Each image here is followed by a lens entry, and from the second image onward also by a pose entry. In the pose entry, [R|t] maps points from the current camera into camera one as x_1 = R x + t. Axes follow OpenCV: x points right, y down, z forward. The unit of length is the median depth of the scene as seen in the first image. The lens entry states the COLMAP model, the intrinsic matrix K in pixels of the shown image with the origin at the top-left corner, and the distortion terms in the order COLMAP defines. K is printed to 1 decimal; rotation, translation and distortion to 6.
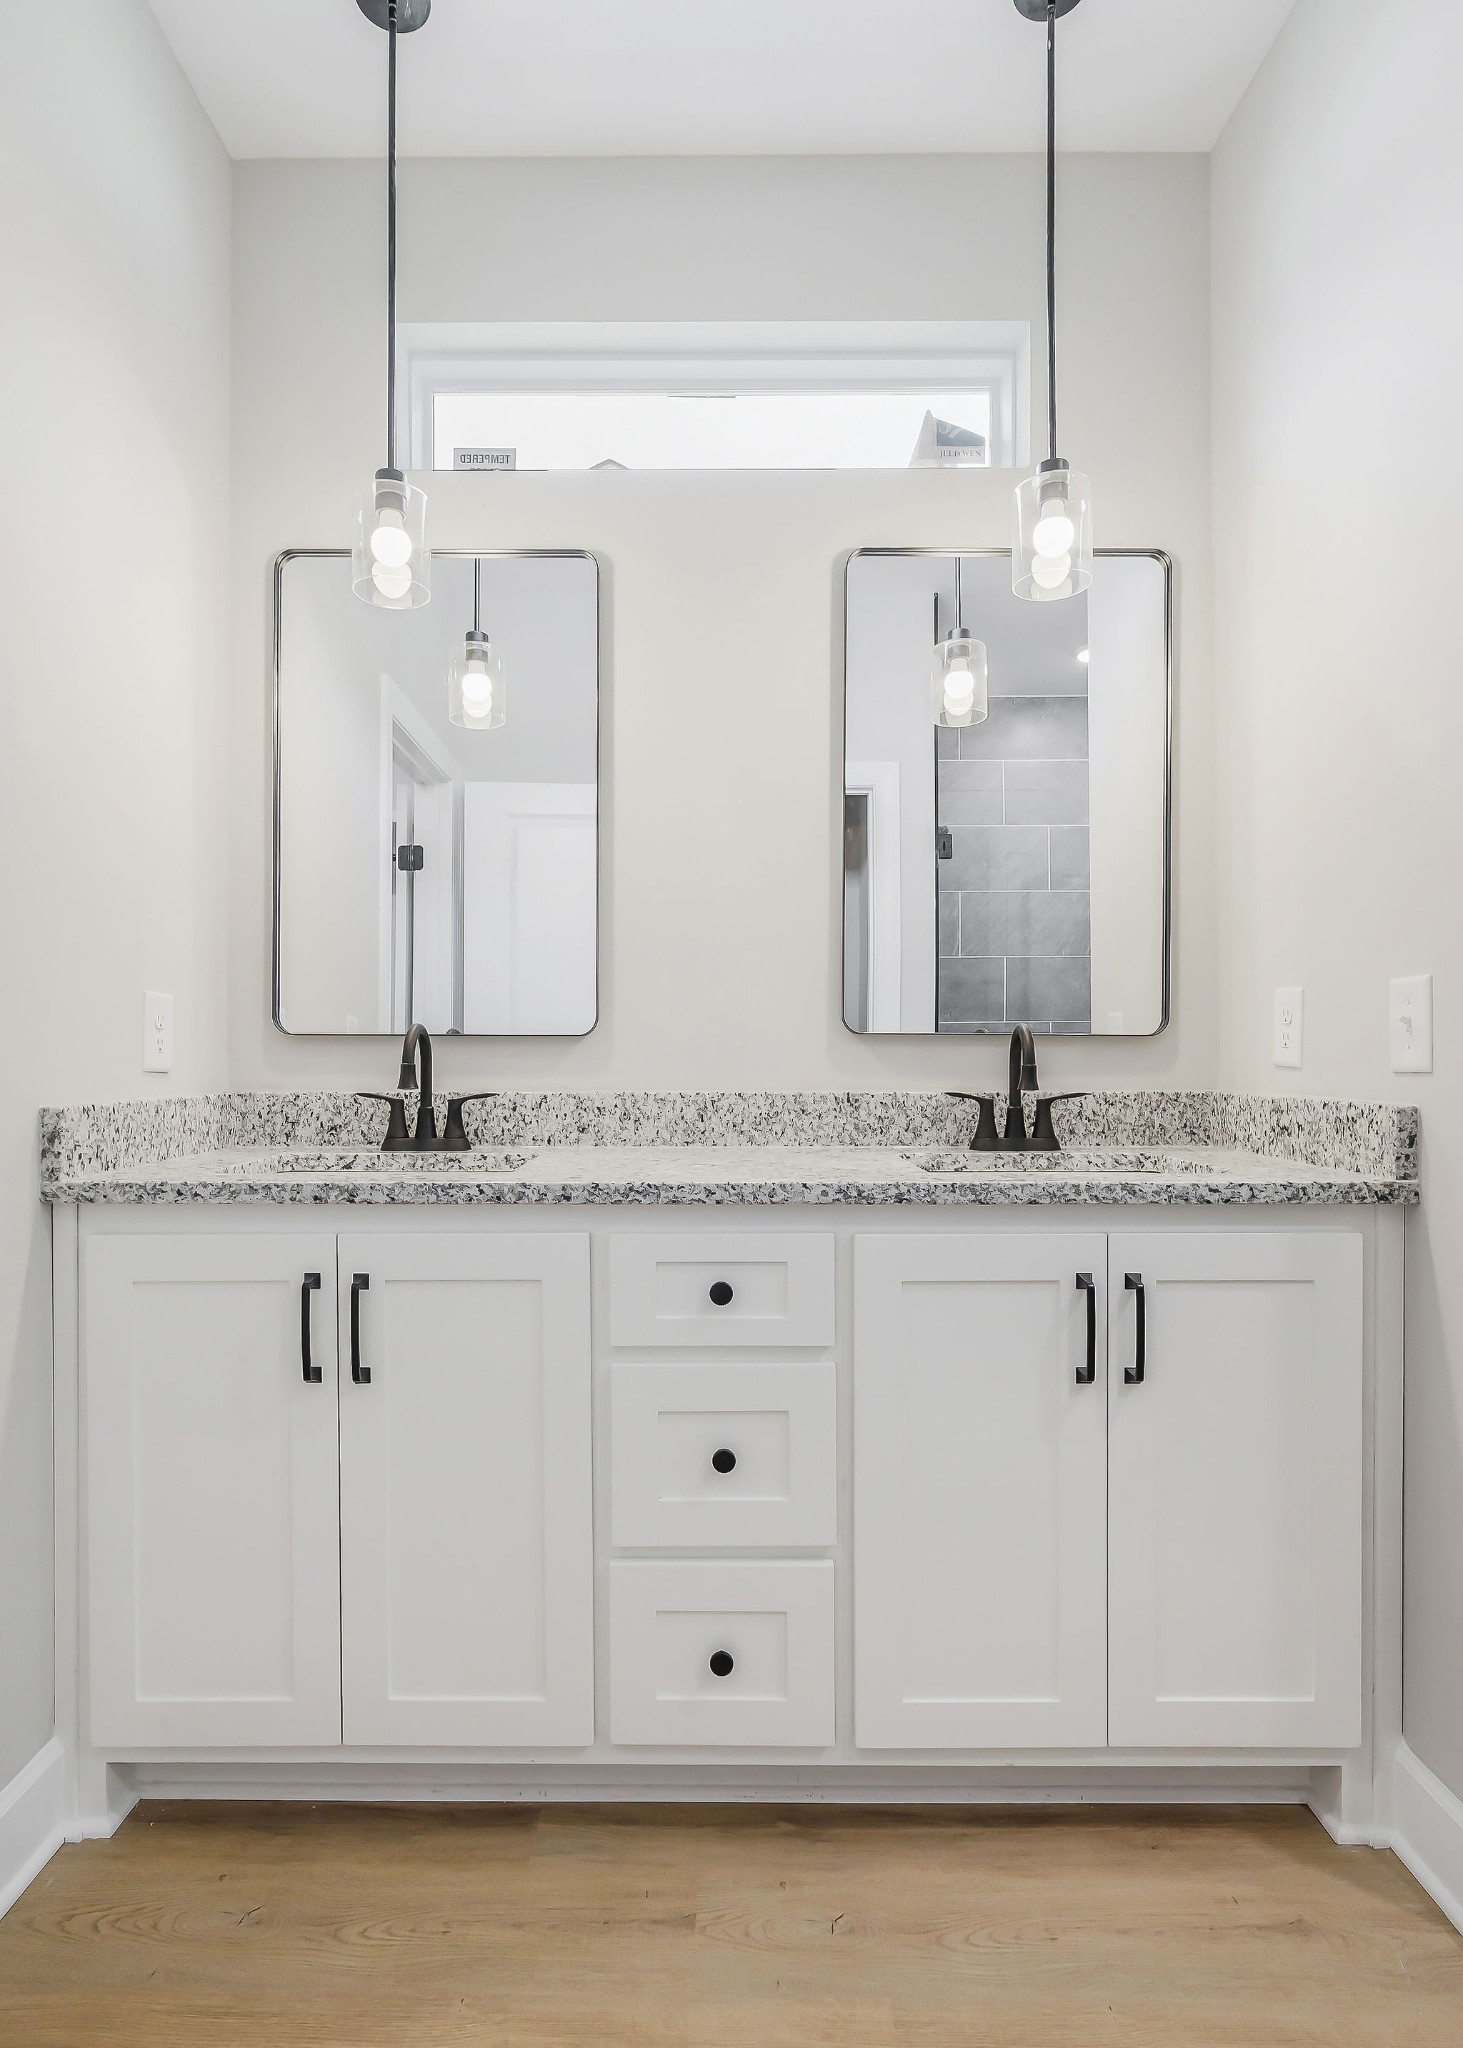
lens RADIAL K [[1123.2, 0, 692.5], [0, 1123.2, 1064.1], [0, 0, 1]] dist [-0.015172, 0.000658]
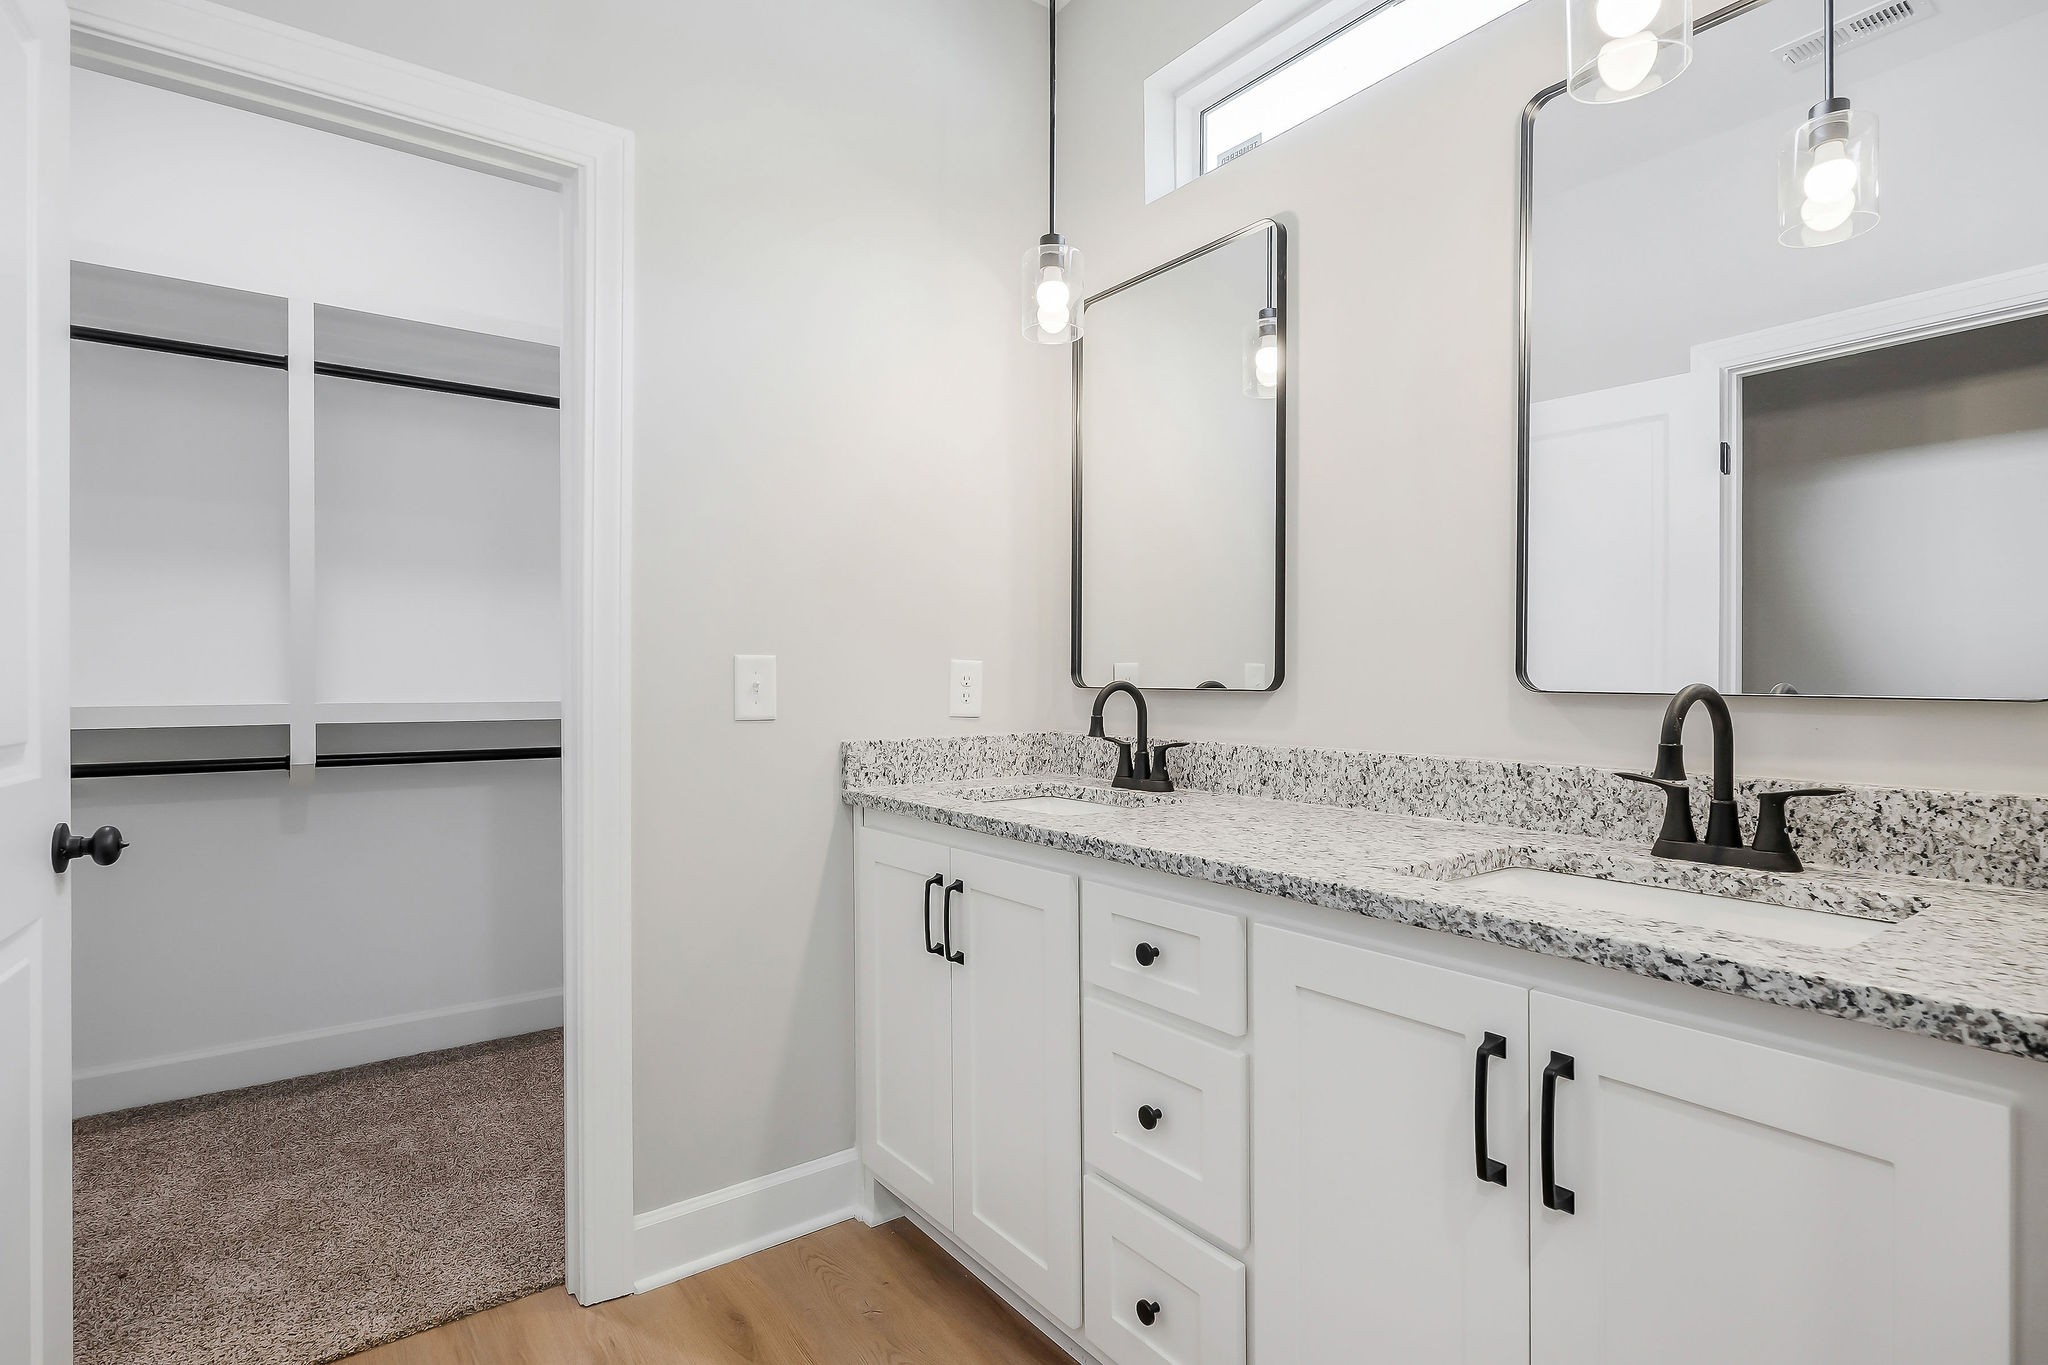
lens RADIAL K [[1060.2, 0, 1021.5], [0, 1060.2, 675.4], [0, 0, 1]] dist [-0.006383, -0.000114]
pose [[0.569024, 0.000263, -0.822321, 0.729425], [0.000192, 1.000000, 0.000452, -0.050899], [0.822321, -0.000416, 0.569023, 0.331922]]
